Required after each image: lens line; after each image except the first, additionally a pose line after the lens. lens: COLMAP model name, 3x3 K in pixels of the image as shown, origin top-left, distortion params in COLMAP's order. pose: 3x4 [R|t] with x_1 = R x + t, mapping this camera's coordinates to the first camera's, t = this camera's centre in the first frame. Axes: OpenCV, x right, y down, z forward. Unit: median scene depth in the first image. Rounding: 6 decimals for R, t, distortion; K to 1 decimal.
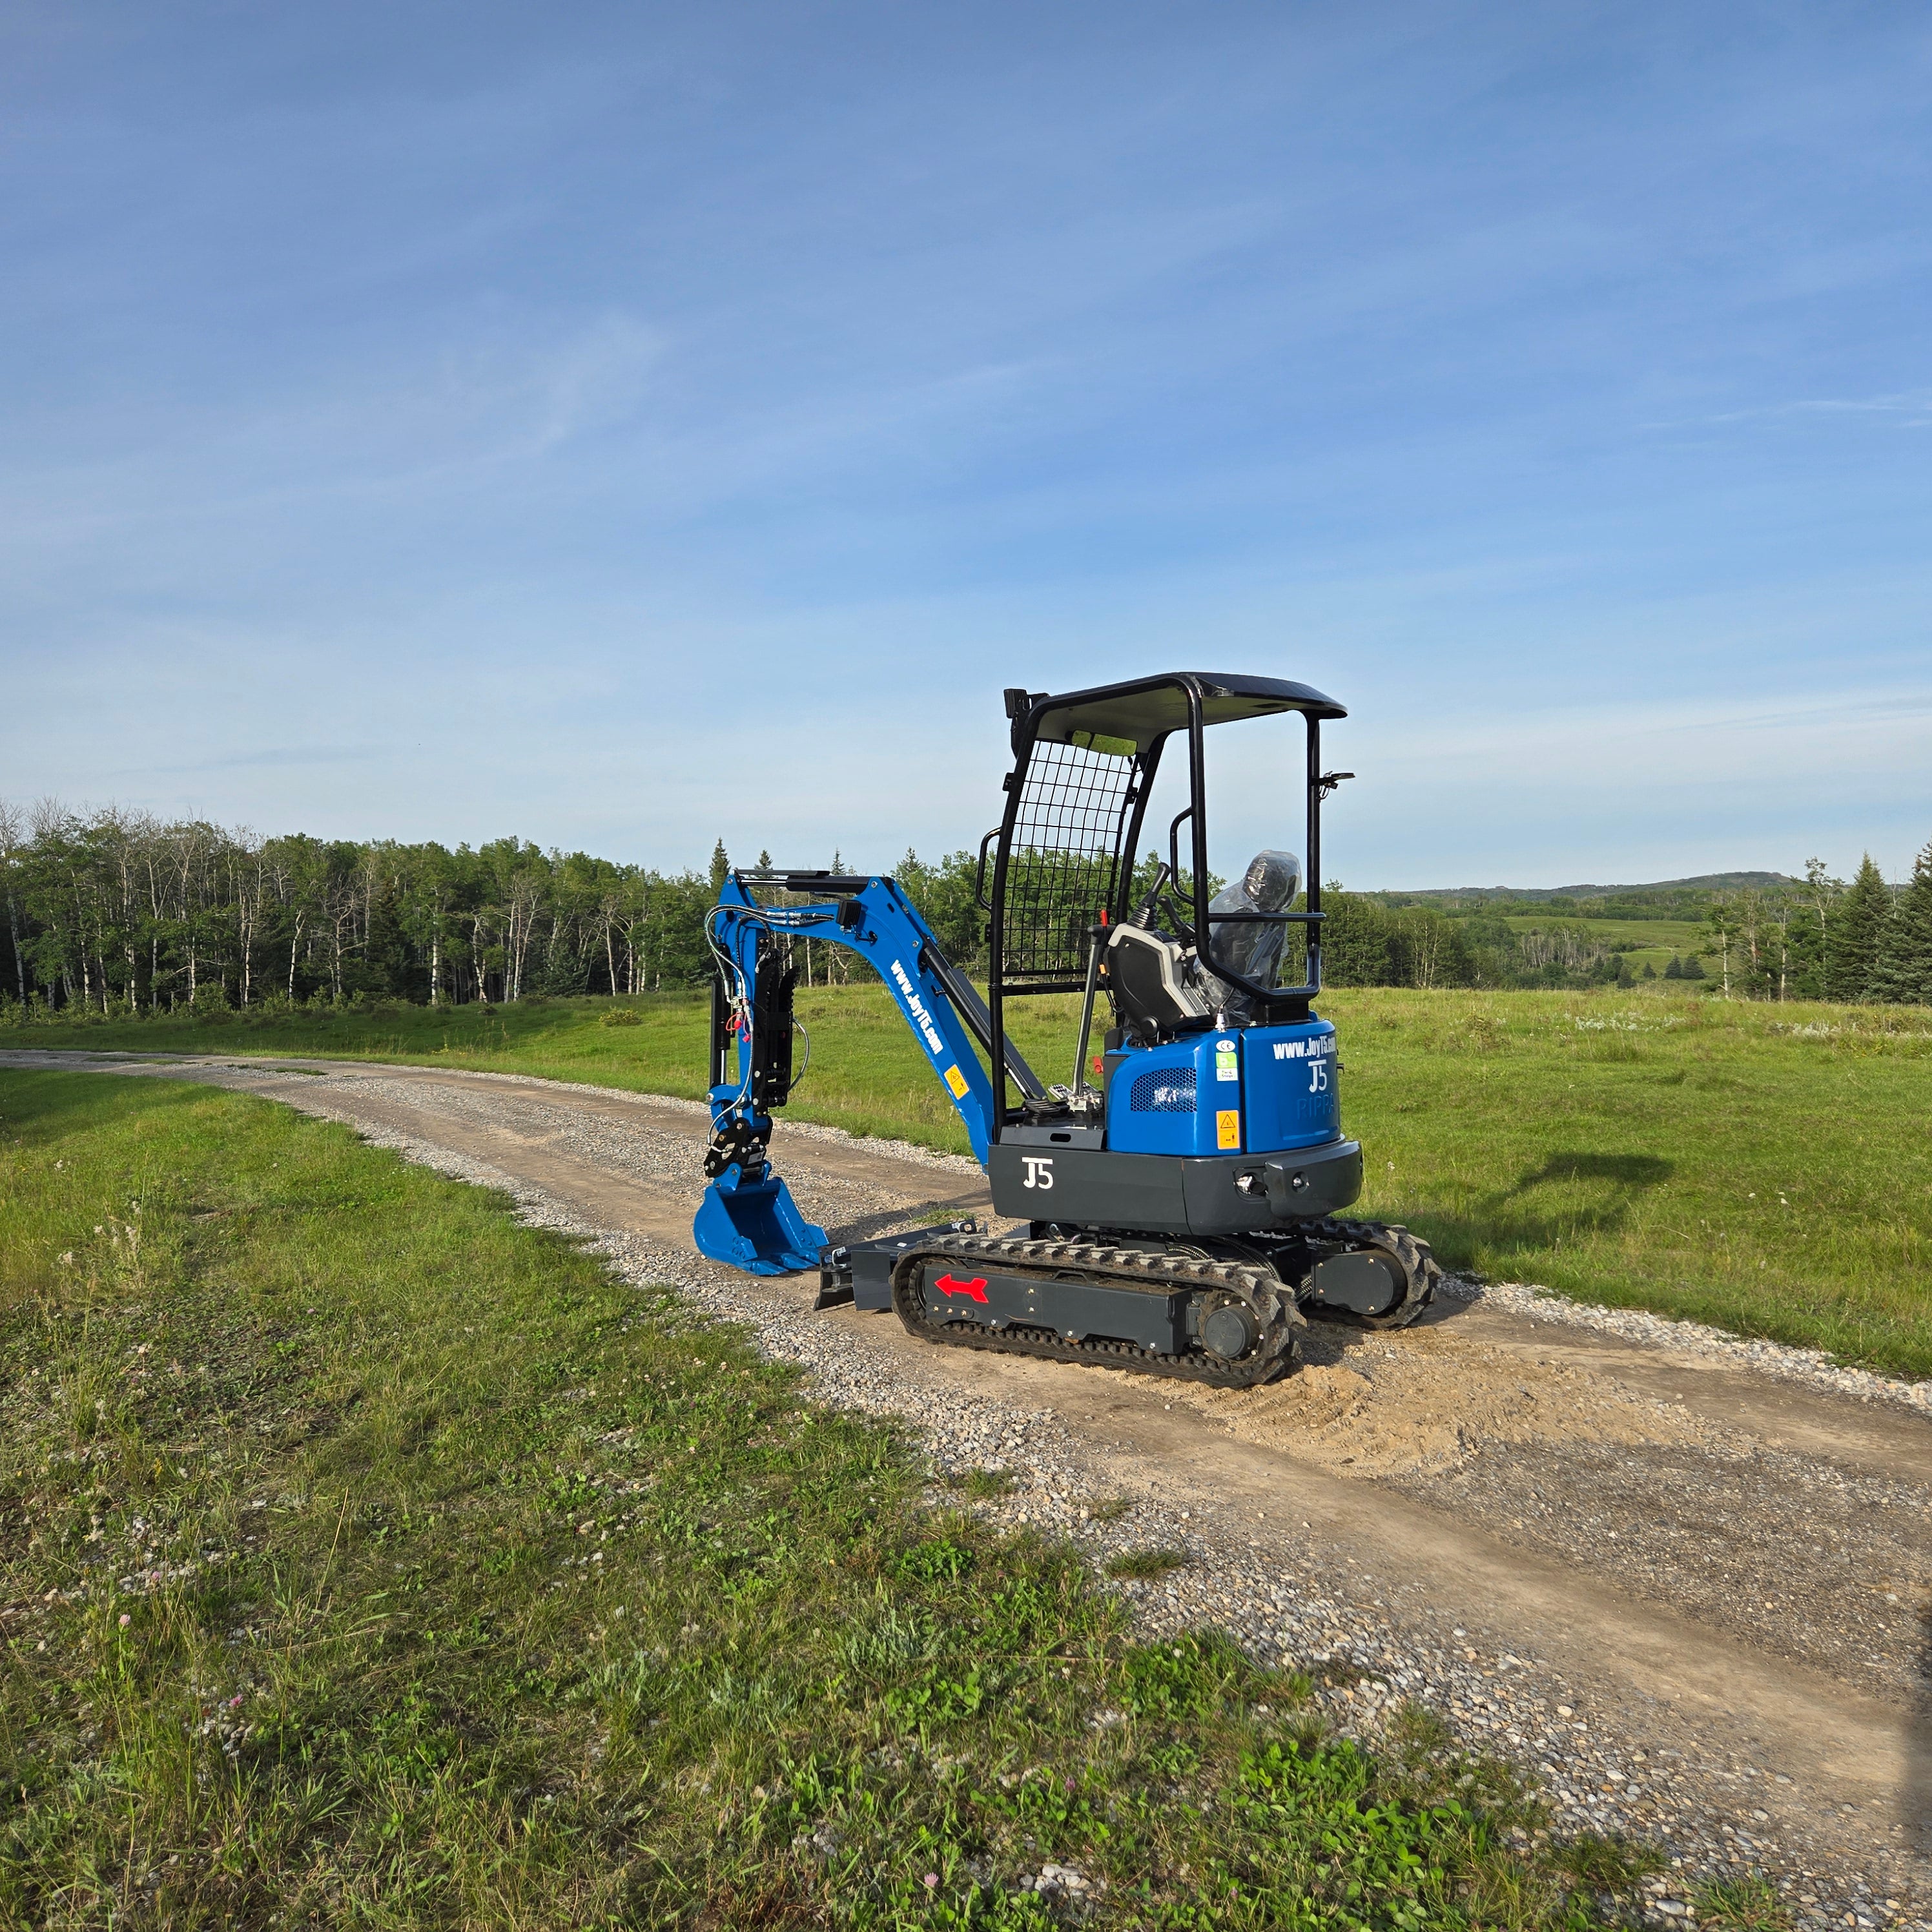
lens RADIAL K [[1725.2, 0, 971.3], [0, 1725.2, 996.4], [0, 0, 1]] dist [0.085794, -0.082521]
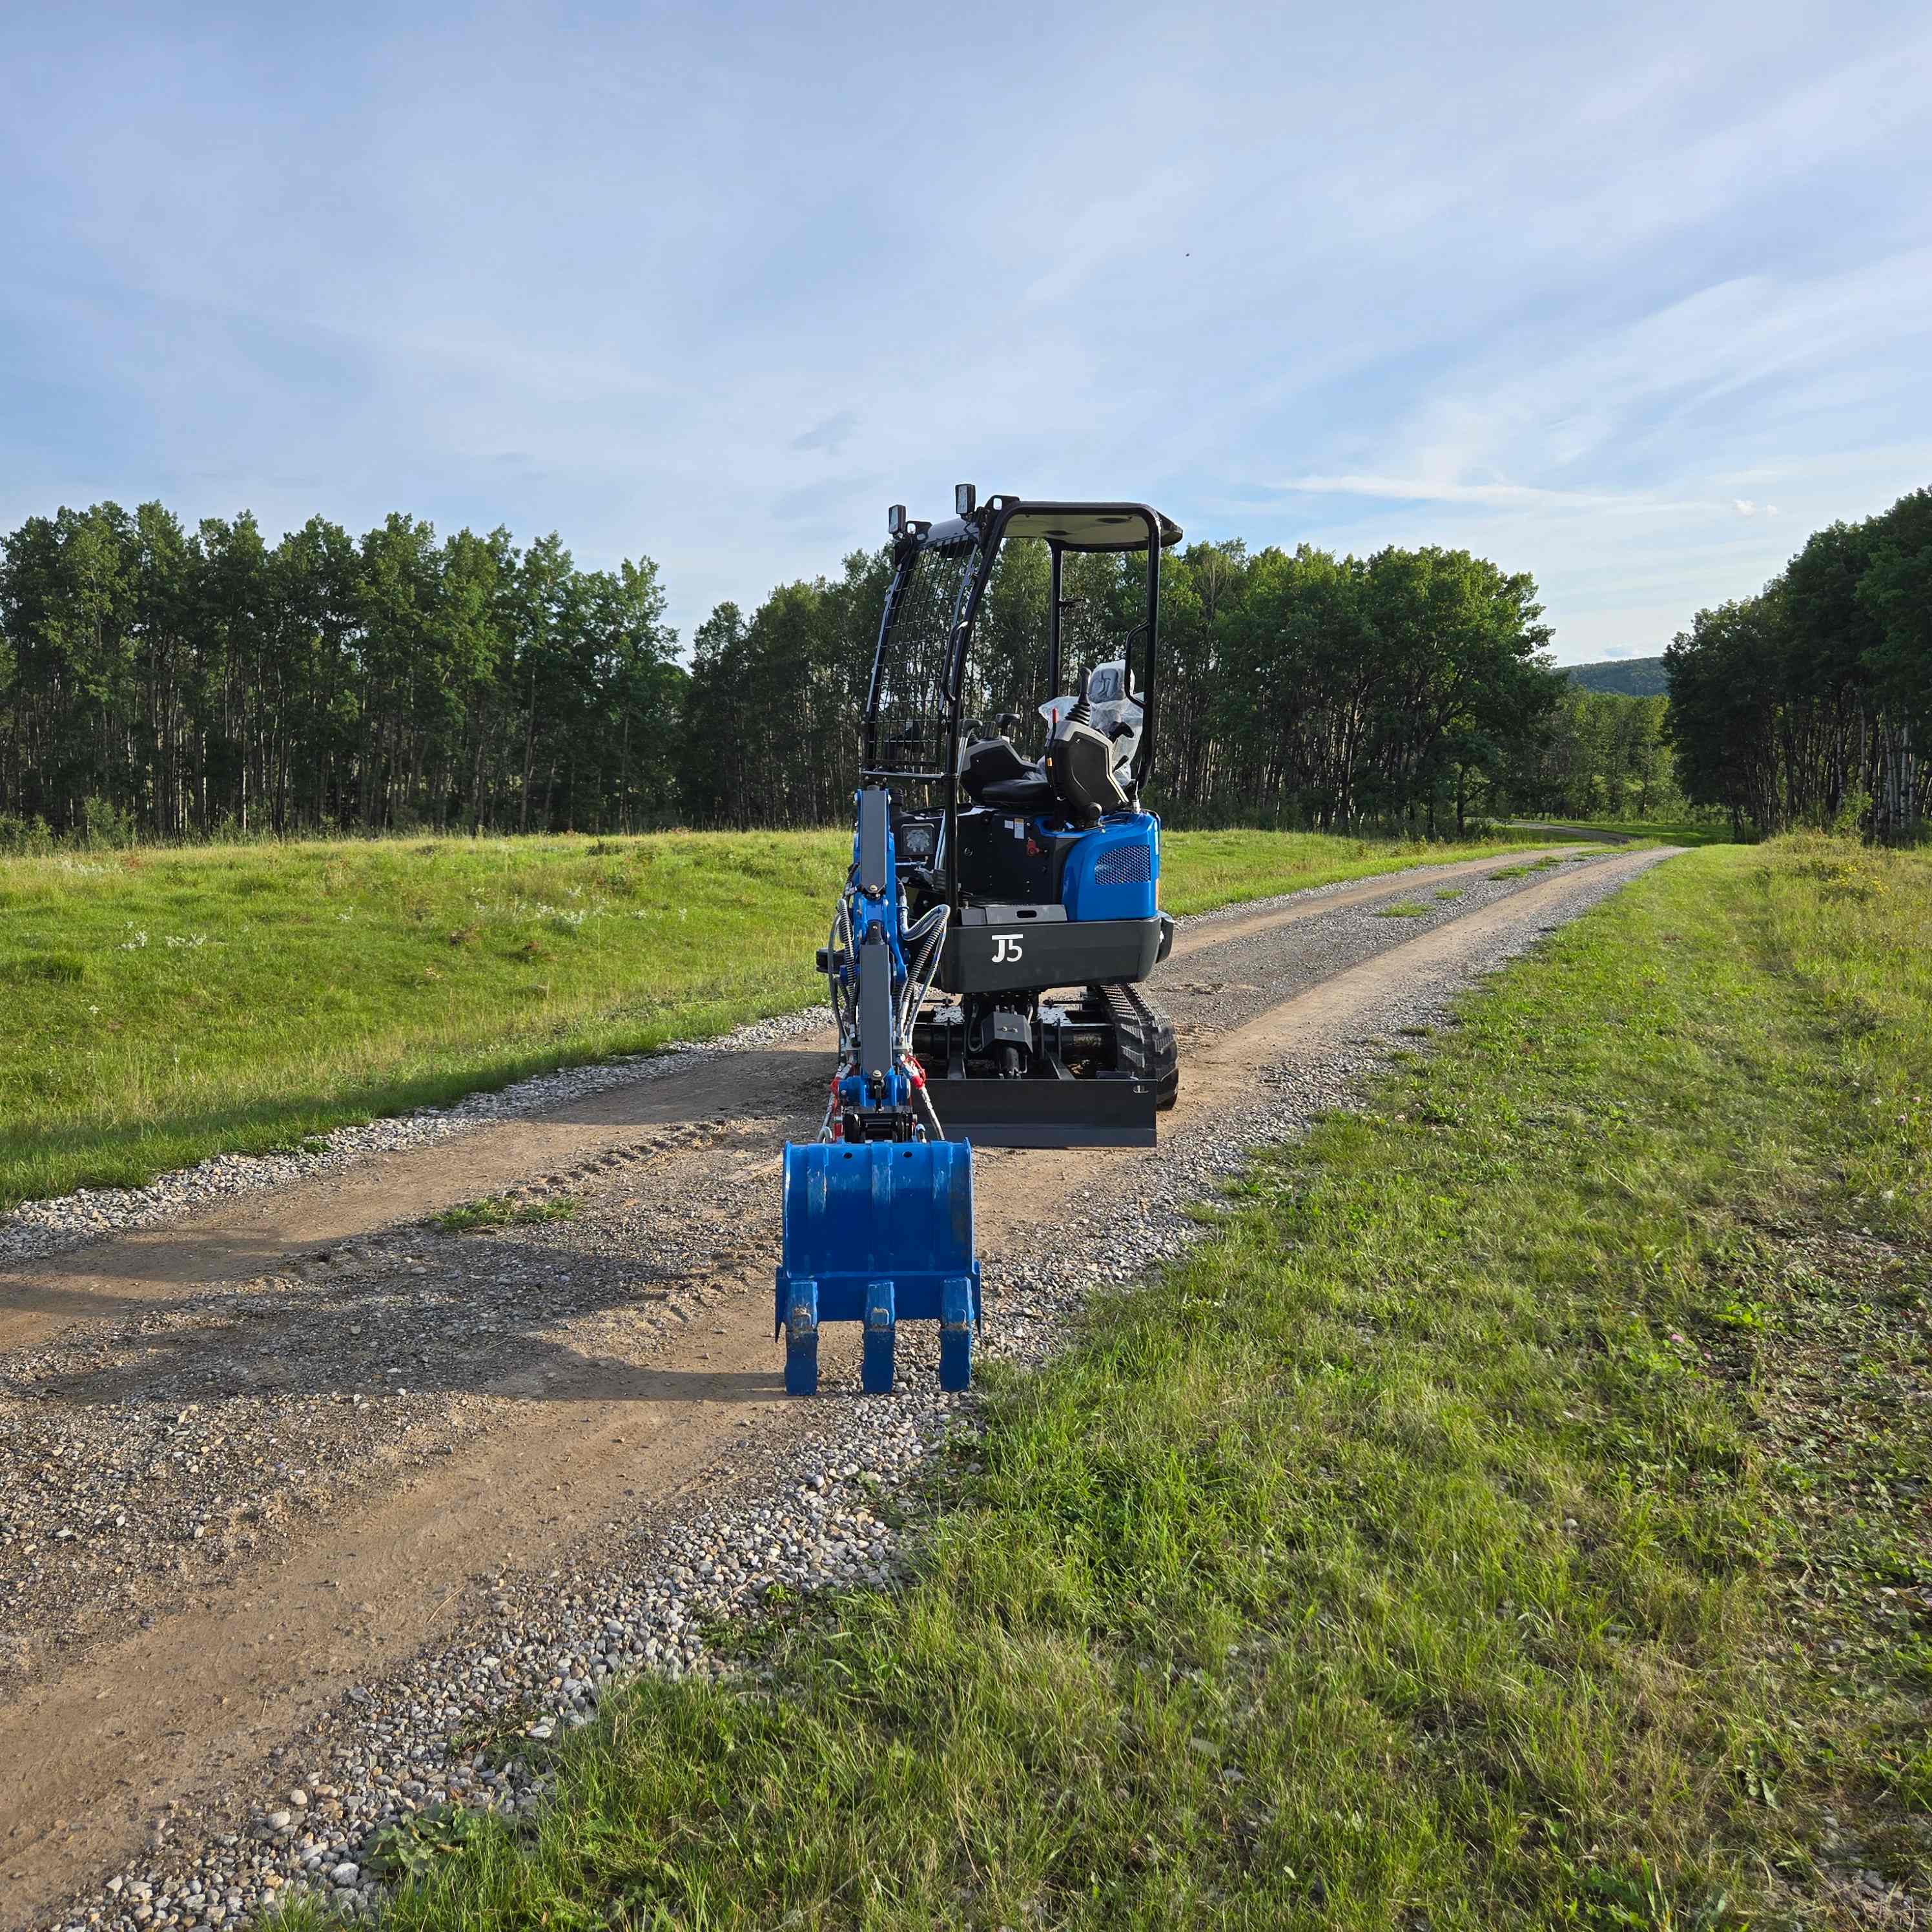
lens RADIAL K [[1725.2, 0, 953.6], [0, 1725.2, 981.2], [0, 0, 1]] dist [0.085794, -0.082521]
pose [[-0.613534, -0.088723, 0.784668, -0.694068], [0.025880, 0.990875, 0.132274, -0.019644], [-0.789244, 0.101462, -0.605640, 1.477651]]
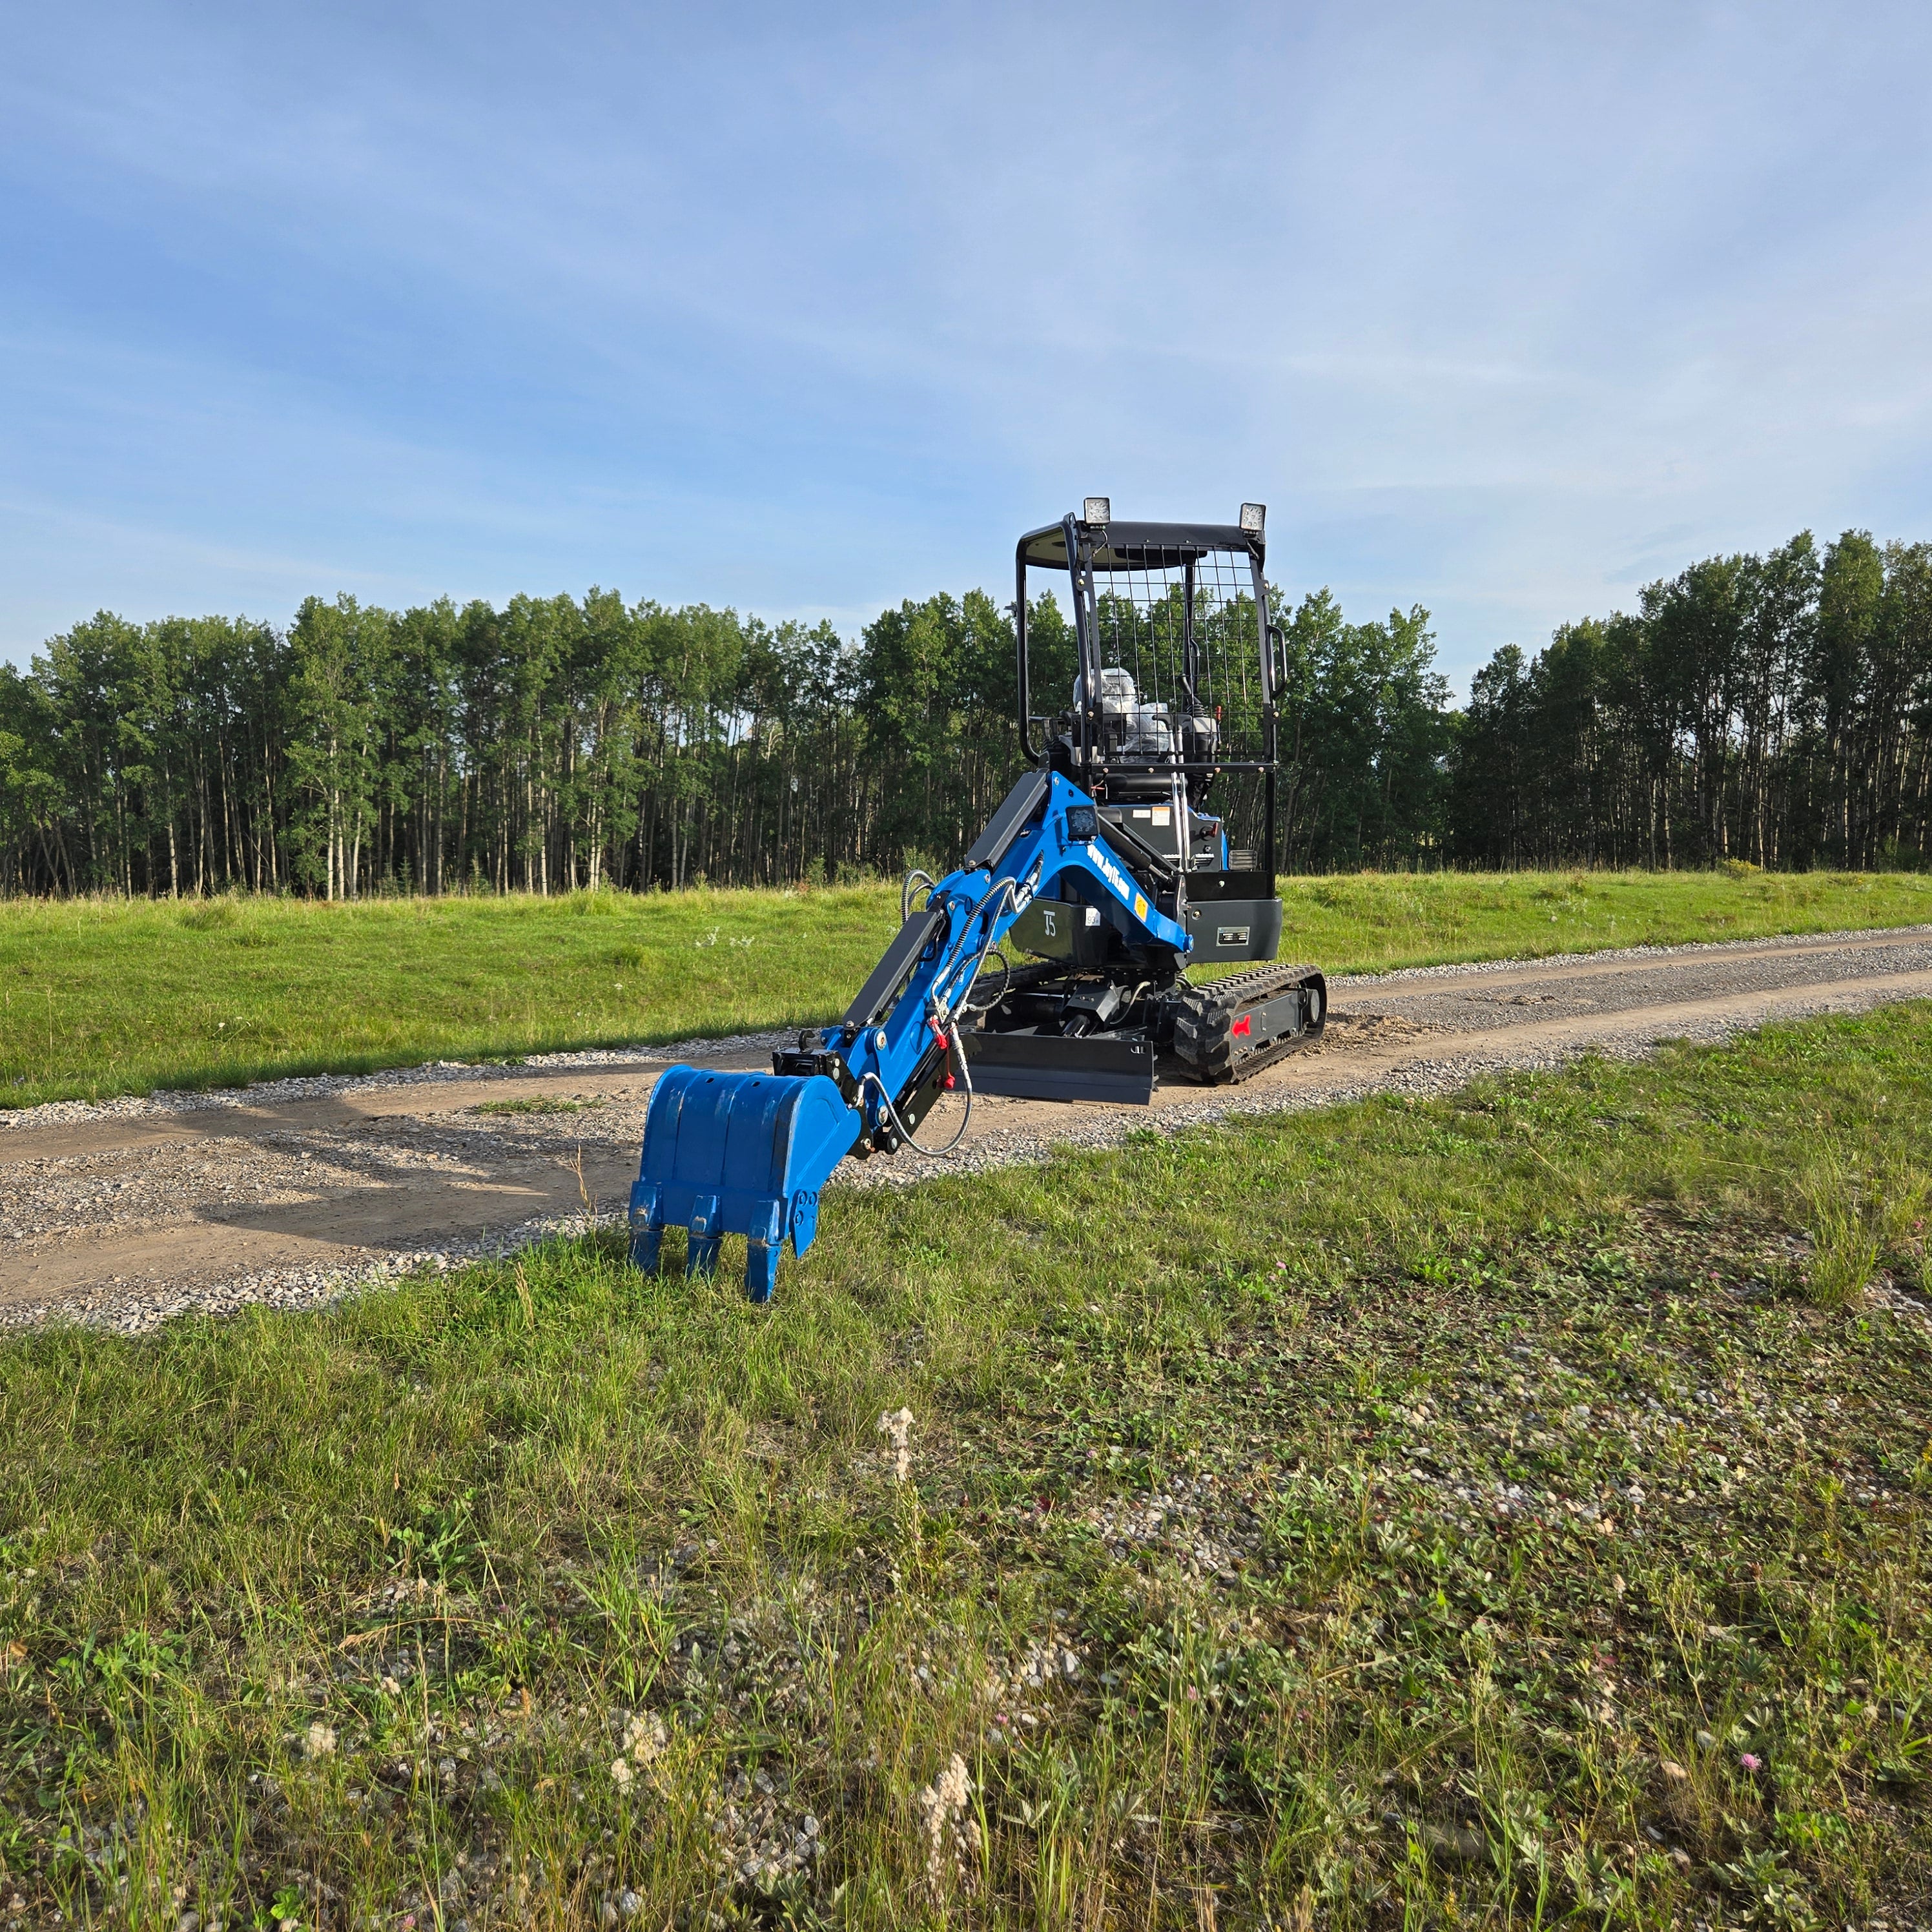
lens RADIAL K [[1725.2, 0, 957.5], [0, 1725.2, 958.9], [0, 0, 1]] dist [0.085794, -0.082521]
pose [[-0.203824, -0.066135, 0.976771, -0.928936], [0.035763, 0.996547, 0.074937, 0.025833], [-0.978354, 0.050206, -0.200755, 1.187401]]
